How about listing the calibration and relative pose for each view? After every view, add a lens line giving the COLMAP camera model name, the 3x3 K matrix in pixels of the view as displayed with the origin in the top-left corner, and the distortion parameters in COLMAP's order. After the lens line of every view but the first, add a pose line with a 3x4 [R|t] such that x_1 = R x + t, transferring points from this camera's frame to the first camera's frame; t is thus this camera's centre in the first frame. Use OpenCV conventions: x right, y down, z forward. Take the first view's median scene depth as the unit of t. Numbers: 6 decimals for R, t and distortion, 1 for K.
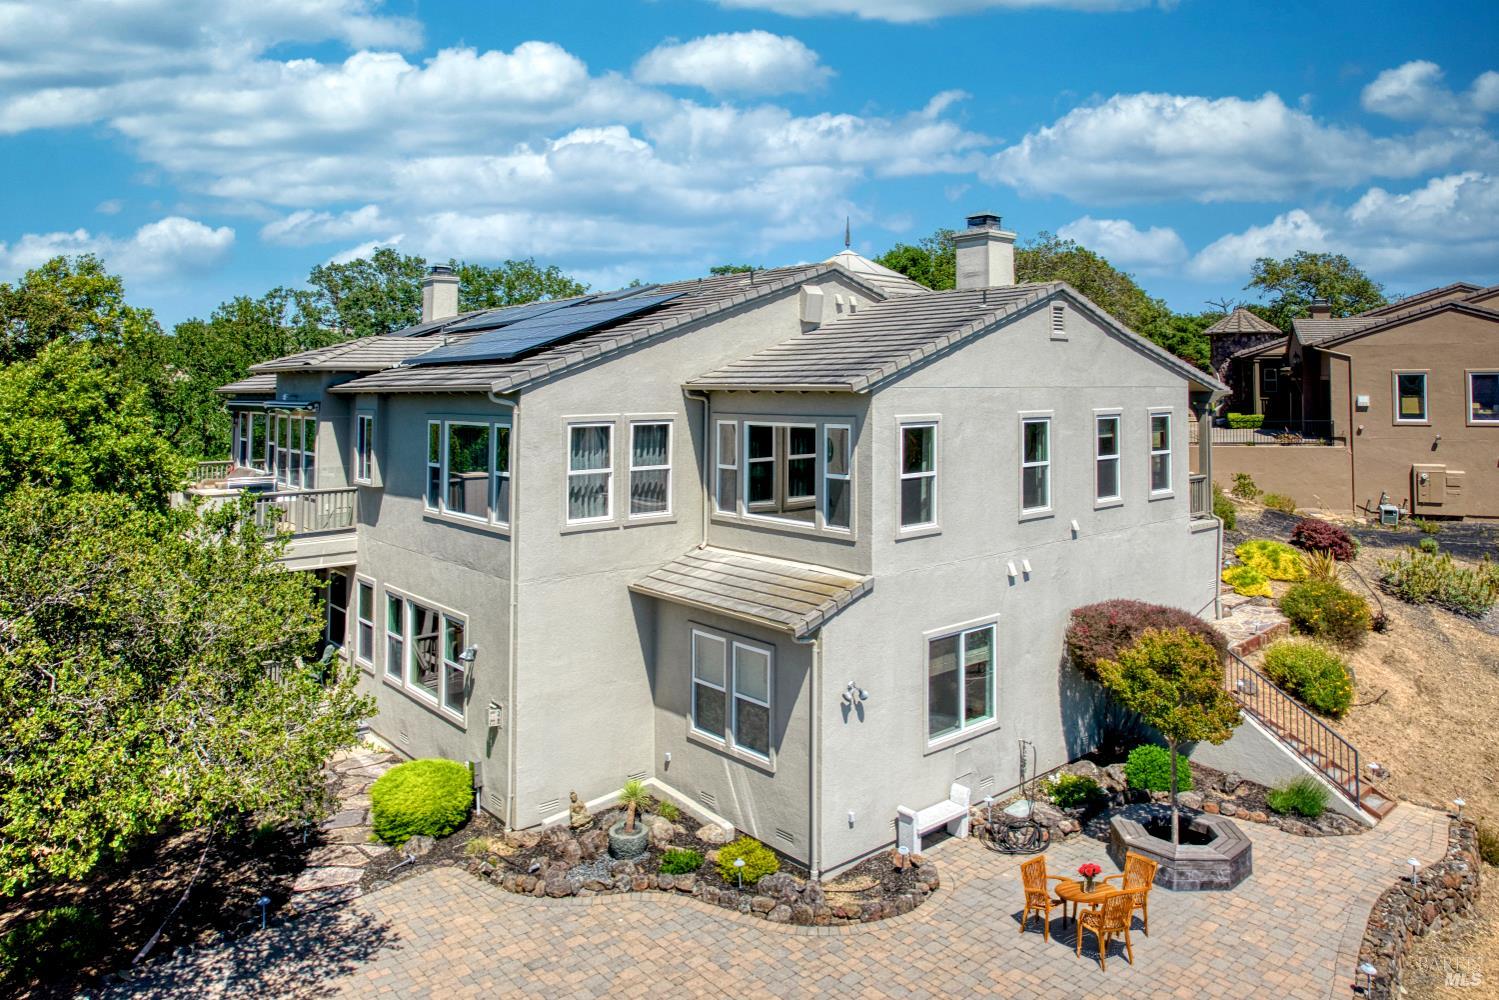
lens RADIAL K [[1004.1, 0, 756.4], [0, 1004.1, 332.5], [0, 0, 1]] dist [-0.021774, -0.005418]
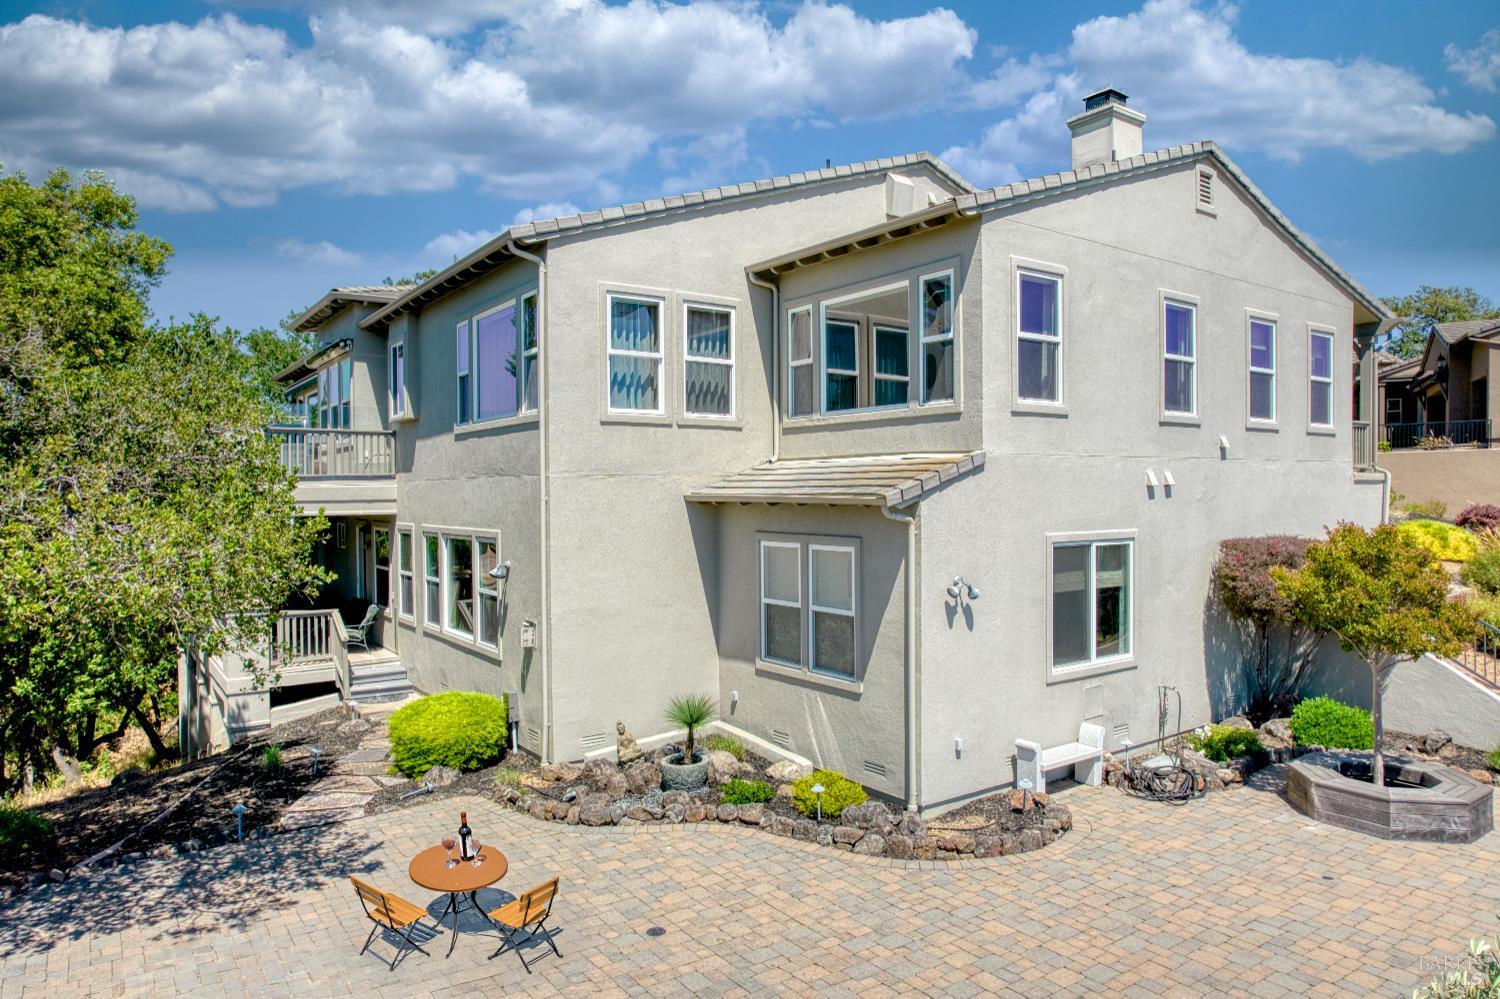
lens RADIAL K [[955.6, 0, 750.5], [0, 955.6, 500.0], [0, 0, 1]] dist [-0.054163, 0.055637]
pose [[0.995518, -0.010502, -0.093985, 0.002892], [0.016647, 0.997757, 0.064843, 0.225682], [0.093094, -0.066117, 0.993460, 0.229539]]
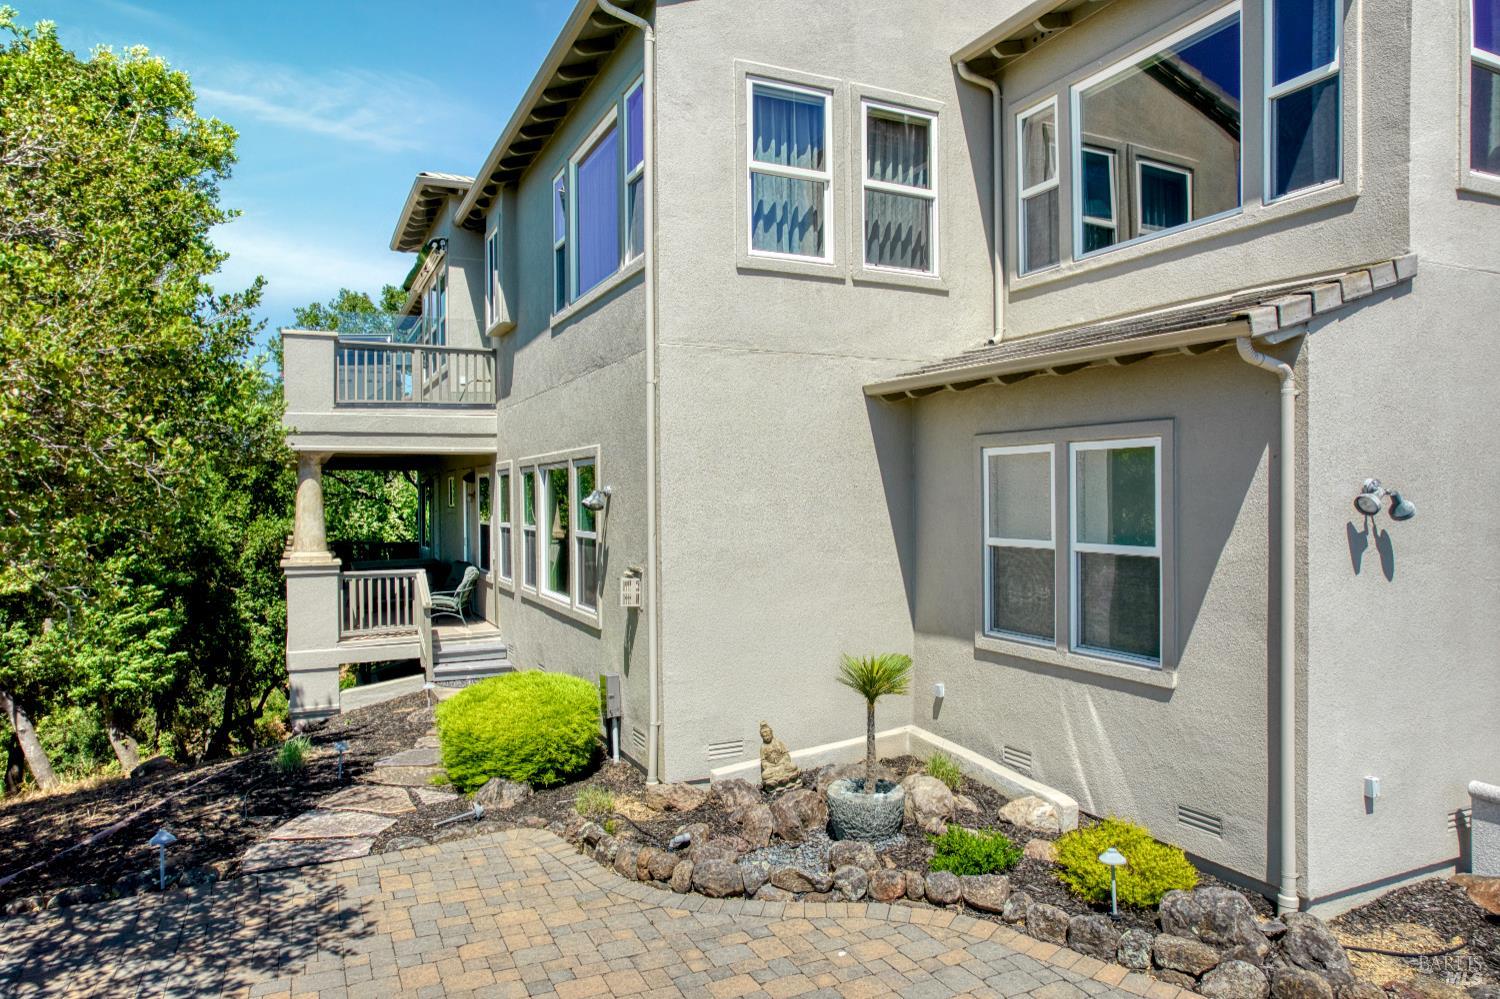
lens RADIAL K [[955.6, 0, 750.5], [0, 955.6, 500.0], [0, 0, 1]] dist [-0.054163, 0.055637]
pose [[0.963929, -0.011818, -0.265896, -0.052258], [0.028145, 0.997939, 0.057677, 0.311191], [0.264666, -0.063080, 0.962275, 0.511020]]
